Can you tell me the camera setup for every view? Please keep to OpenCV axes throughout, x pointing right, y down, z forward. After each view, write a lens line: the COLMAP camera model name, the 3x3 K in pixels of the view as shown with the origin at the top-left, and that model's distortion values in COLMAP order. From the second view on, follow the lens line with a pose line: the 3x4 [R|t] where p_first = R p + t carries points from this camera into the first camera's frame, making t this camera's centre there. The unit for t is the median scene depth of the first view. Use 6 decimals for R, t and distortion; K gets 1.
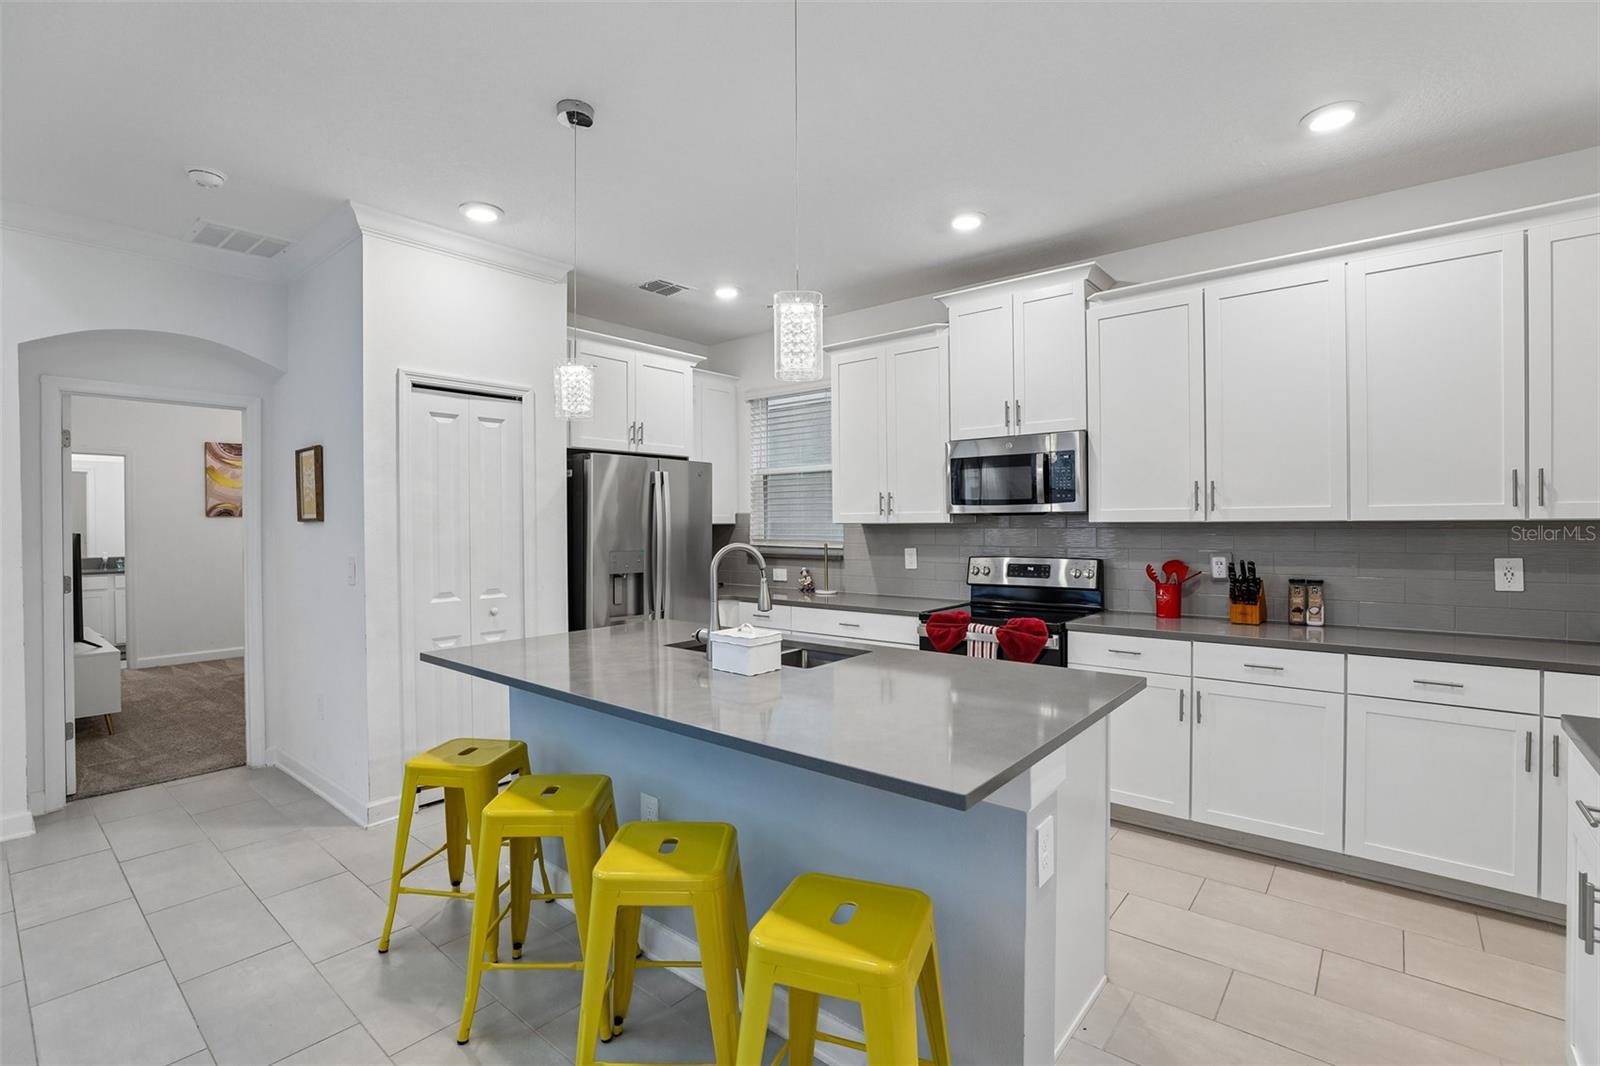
lens RADIAL K [[728.4, 0, 812.5], [0, 728.4, 538.4], [0, 0, 1]] dist [-0.030566, 0.005849]
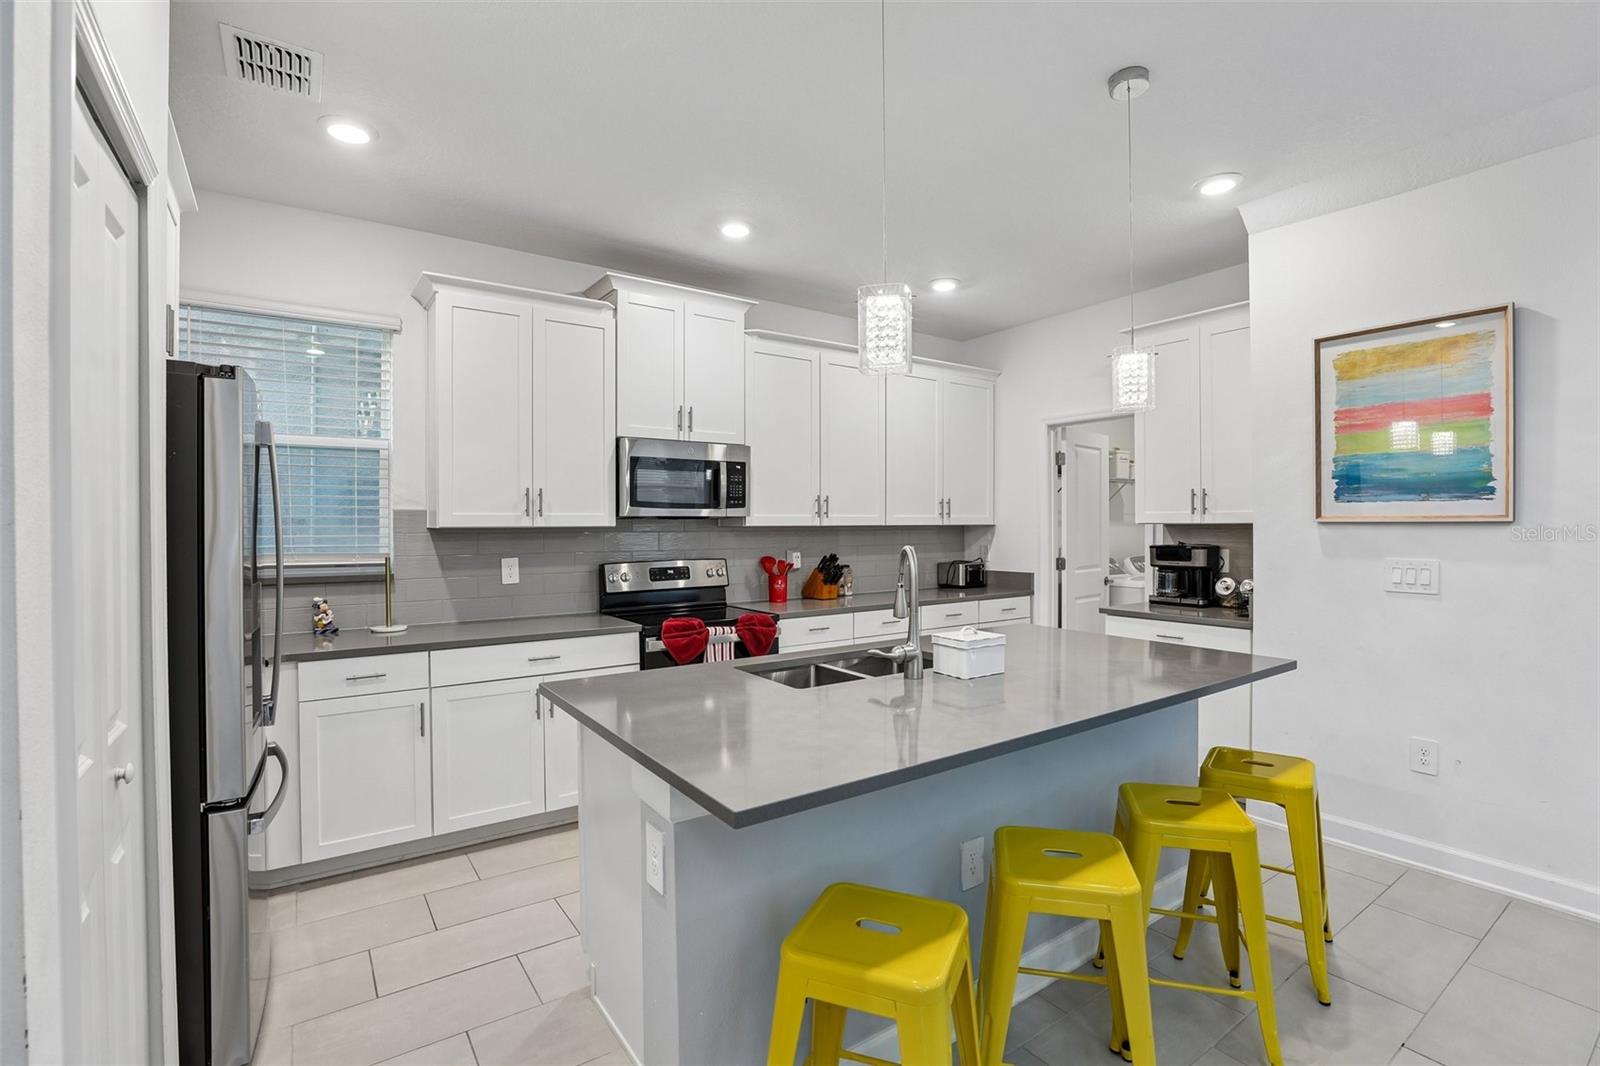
lens RADIAL K [[728.4, 0, 817.5], [0, 728.4, 519.1], [0, 0, 1]] dist [-0.030566, 0.005849]
pose [[0.258204, 0.015450, 0.965967, -0.662688], [0.022659, 0.999500, -0.022043, -0.004905], [-0.965825, 0.027580, 0.257725, 0.568155]]
